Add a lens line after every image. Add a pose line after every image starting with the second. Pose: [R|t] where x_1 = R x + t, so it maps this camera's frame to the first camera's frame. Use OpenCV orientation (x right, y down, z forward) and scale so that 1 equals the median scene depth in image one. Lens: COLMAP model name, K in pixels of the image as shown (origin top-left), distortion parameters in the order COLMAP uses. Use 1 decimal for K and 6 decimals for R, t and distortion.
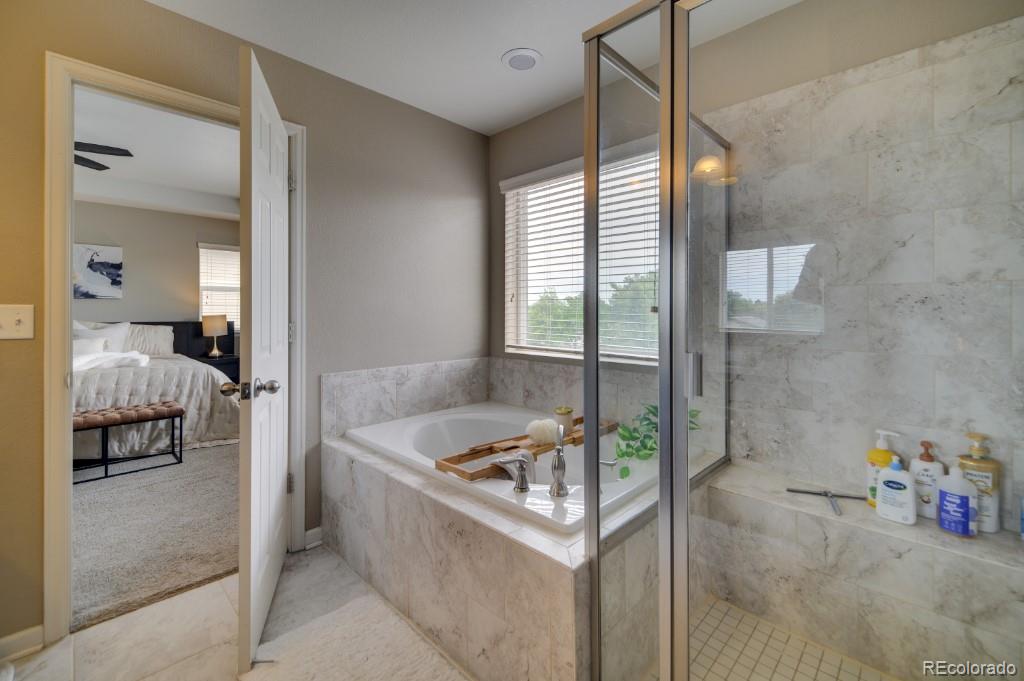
lens RADIAL K [[420.8, 0, 511.7], [0, 420.8, 314.1], [0, 0, 1]] dist [0.007399, -0.004886]
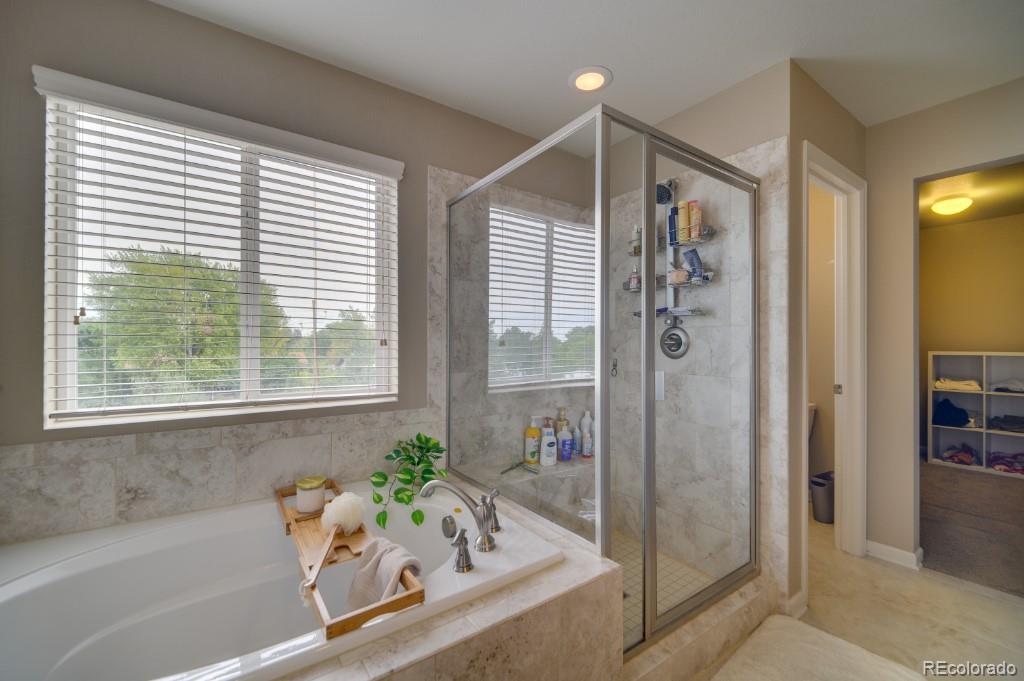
lens RADIAL K [[420.8, 0, 512.2], [0, 420.8, 341.0], [0, 0, 1]] dist [0.007399, -0.004886]
pose [[0.171728, 0.008100, 0.985111, -0.823371], [0.001615, 0.999963, -0.008504, -0.009052], [-0.985143, 0.003051, 0.171709, 0.837357]]
